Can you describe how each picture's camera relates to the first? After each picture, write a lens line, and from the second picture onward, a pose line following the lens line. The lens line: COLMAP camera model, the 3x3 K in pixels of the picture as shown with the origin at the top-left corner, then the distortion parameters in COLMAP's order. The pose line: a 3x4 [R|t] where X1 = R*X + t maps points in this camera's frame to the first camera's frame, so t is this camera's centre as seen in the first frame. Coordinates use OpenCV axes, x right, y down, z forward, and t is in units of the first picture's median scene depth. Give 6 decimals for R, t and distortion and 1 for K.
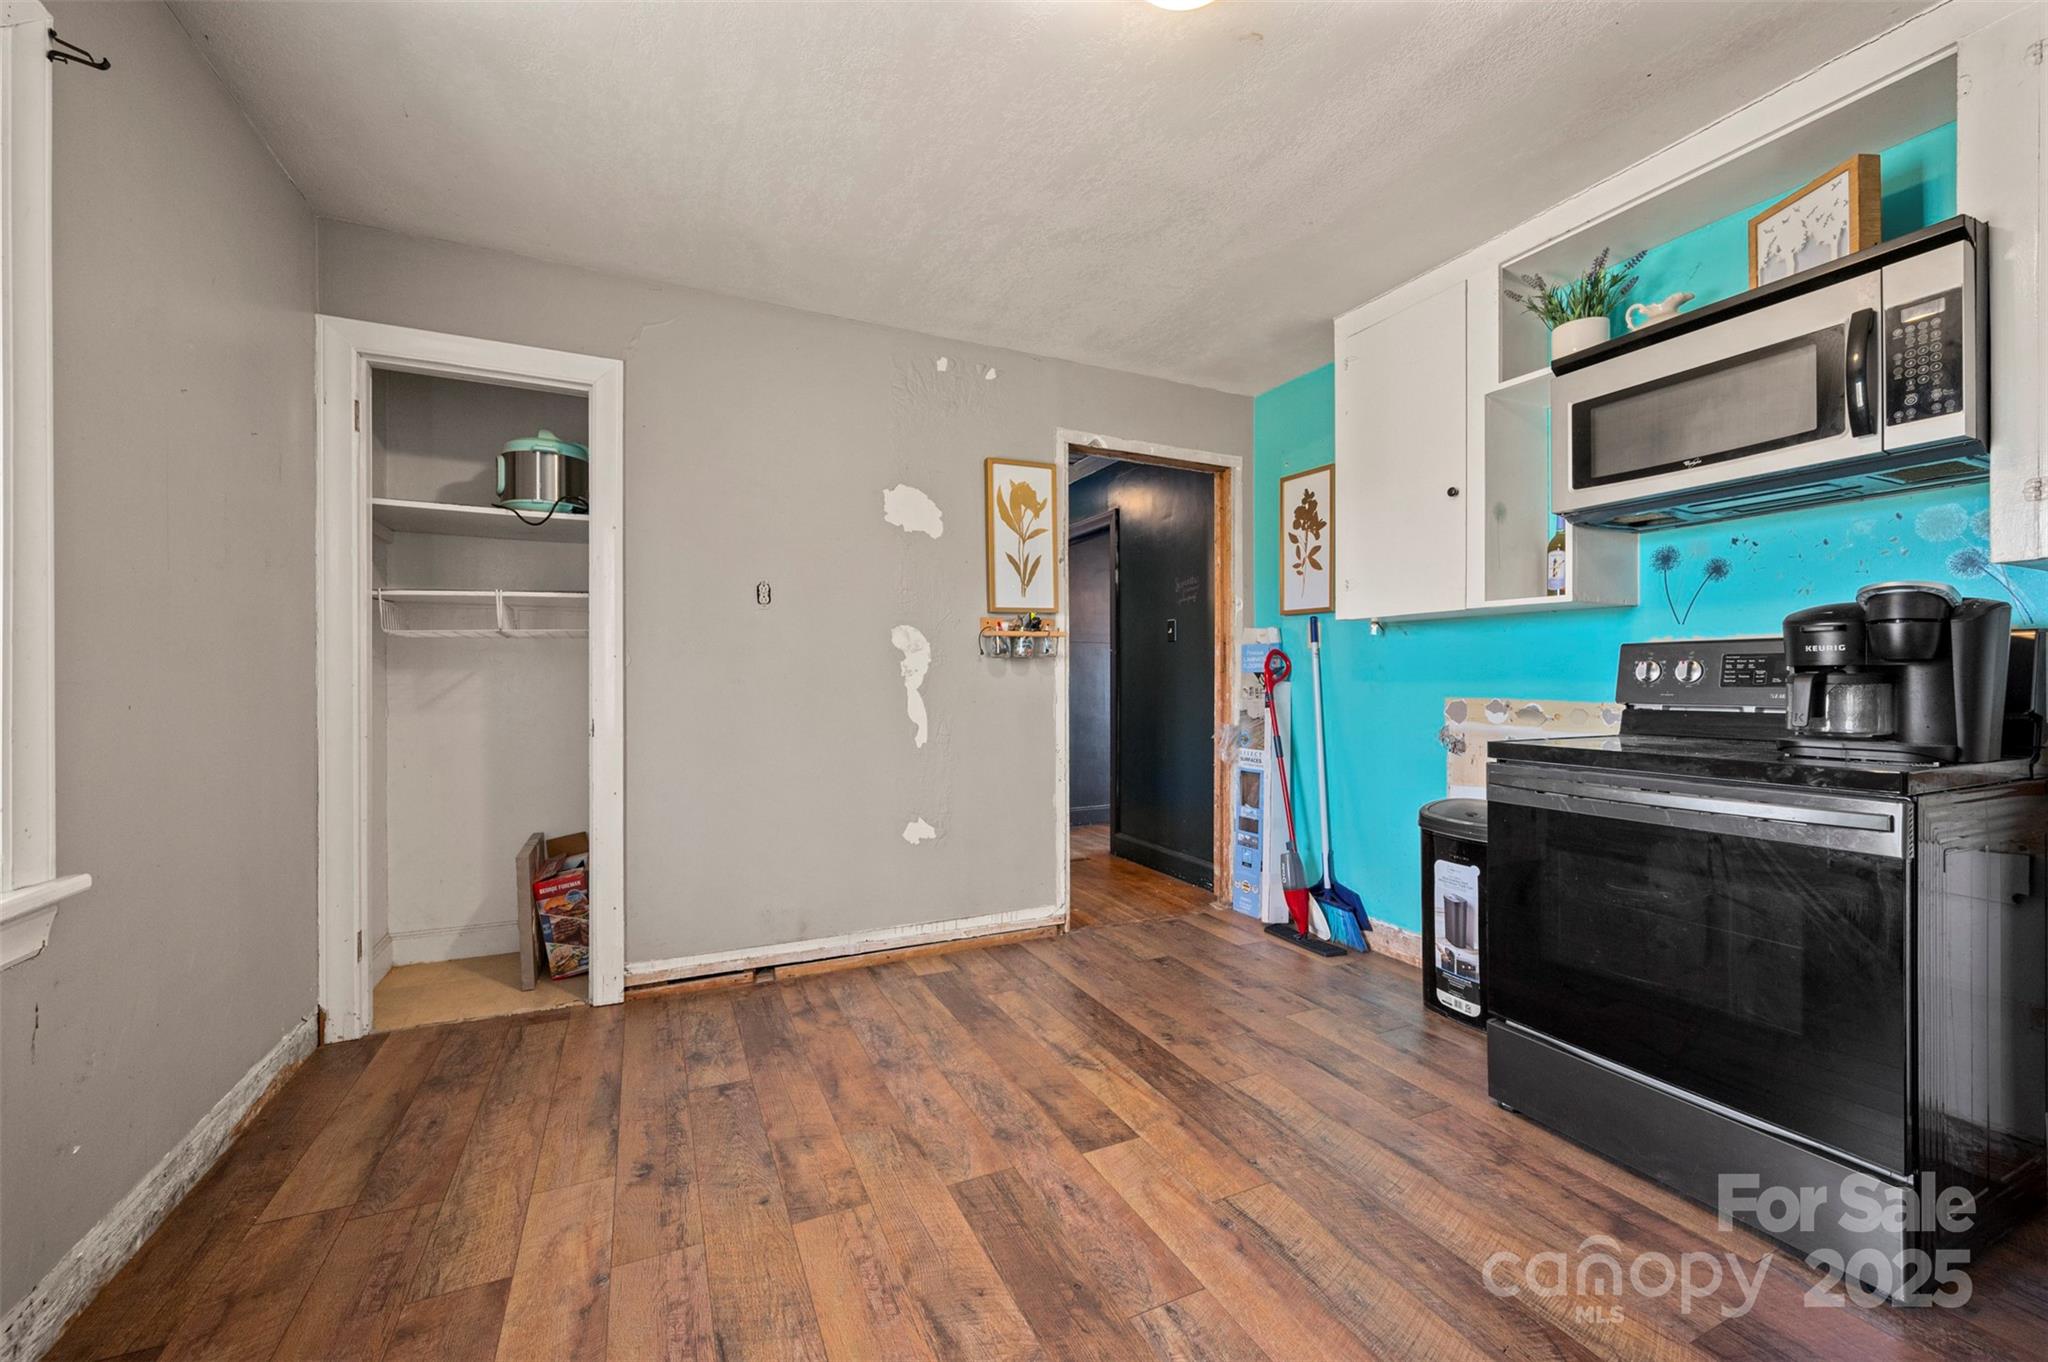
lens RADIAL K [[815.3, 0, 1028.0], [0, 815.3, 675.8], [0, 0, 1]] dist [0.003497, 0.000097]
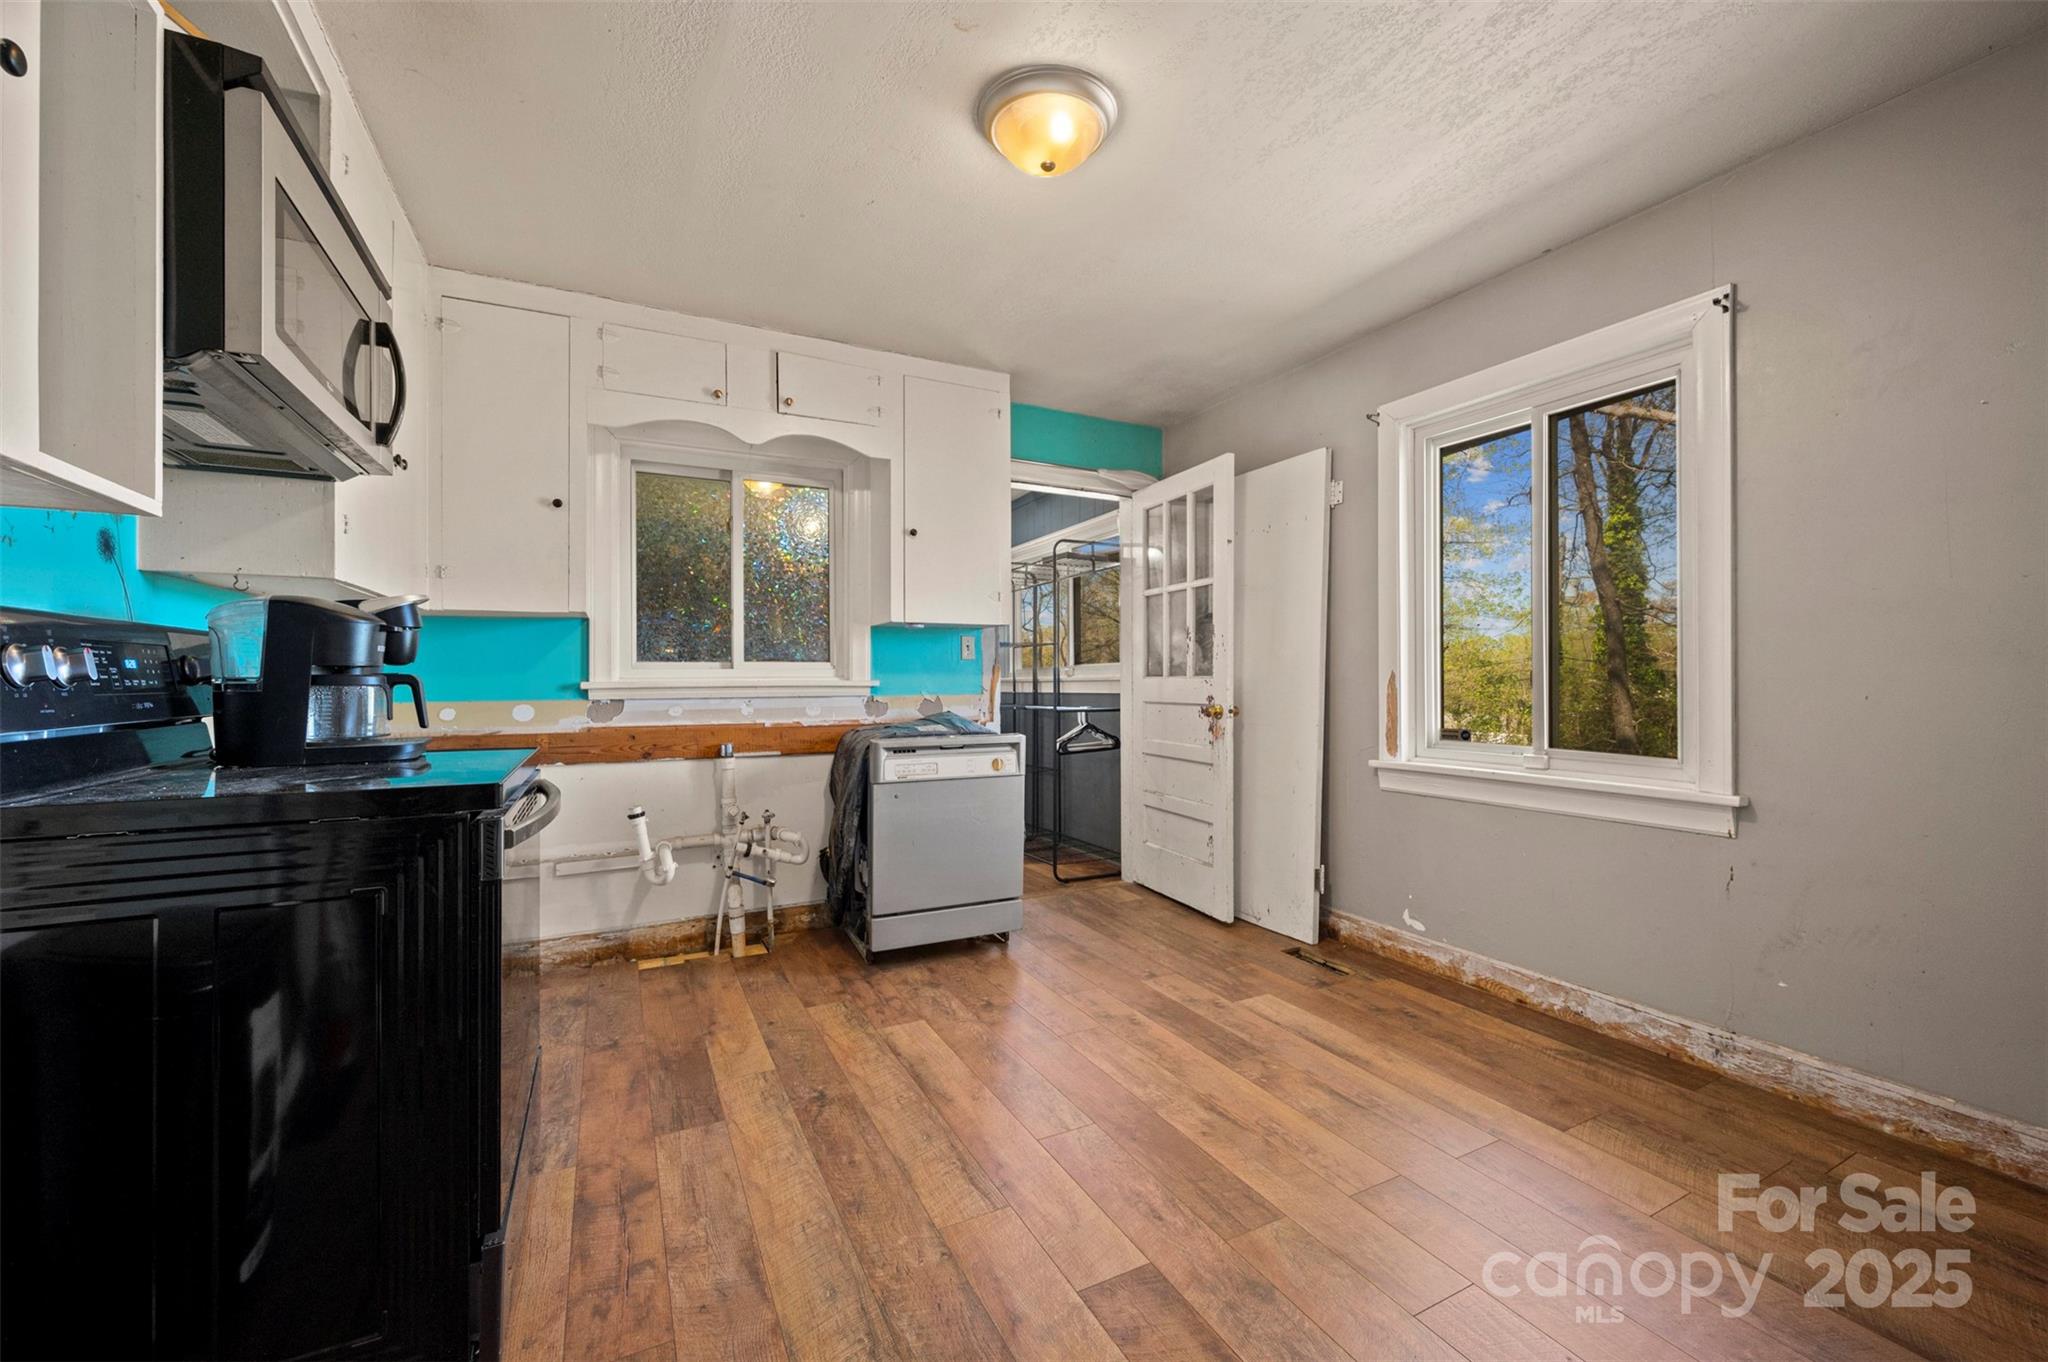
lens RADIAL K [[815.3, 0, 1023.3], [0, 815.3, 679.6], [0, 0, 1]] dist [0.003497, 0.000097]
pose [[-0.999632, 0.003010, -0.026949, 0.228230], [0.003159, 0.999980, -0.005511, 0.010968], [0.026932, -0.005594, -0.999622, 1.942313]]
